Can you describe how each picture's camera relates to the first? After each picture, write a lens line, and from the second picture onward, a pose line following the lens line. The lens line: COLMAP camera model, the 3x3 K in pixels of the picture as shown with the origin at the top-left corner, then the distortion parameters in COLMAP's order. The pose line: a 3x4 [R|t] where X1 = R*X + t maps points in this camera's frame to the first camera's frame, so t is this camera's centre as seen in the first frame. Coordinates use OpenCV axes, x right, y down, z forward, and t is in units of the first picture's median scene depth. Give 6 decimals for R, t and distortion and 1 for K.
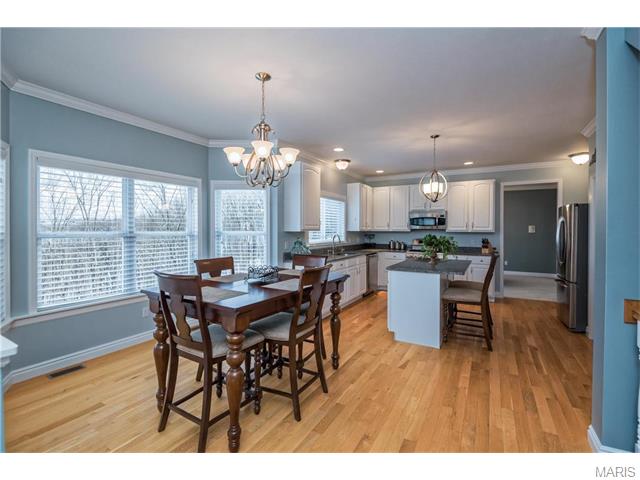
lens RADIAL K [[302.8, 0, 320.9], [0, 302.8, 226.5], [0, 0, 1]] dist [-0.004657, -0.003671]
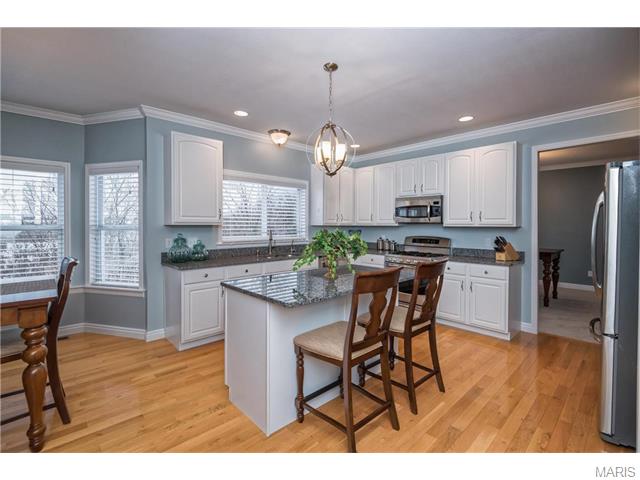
lens RADIAL K [[302.8, 0, 334.1], [0, 302.8, 223.3], [0, 0, 1]] dist [-0.004657, -0.003671]
pose [[0.960038, -0.001820, -0.279863, 0.376435], [0.002854, 0.999991, 0.003284, 0.007835], [0.279855, -0.003952, 0.960034, 0.286000]]
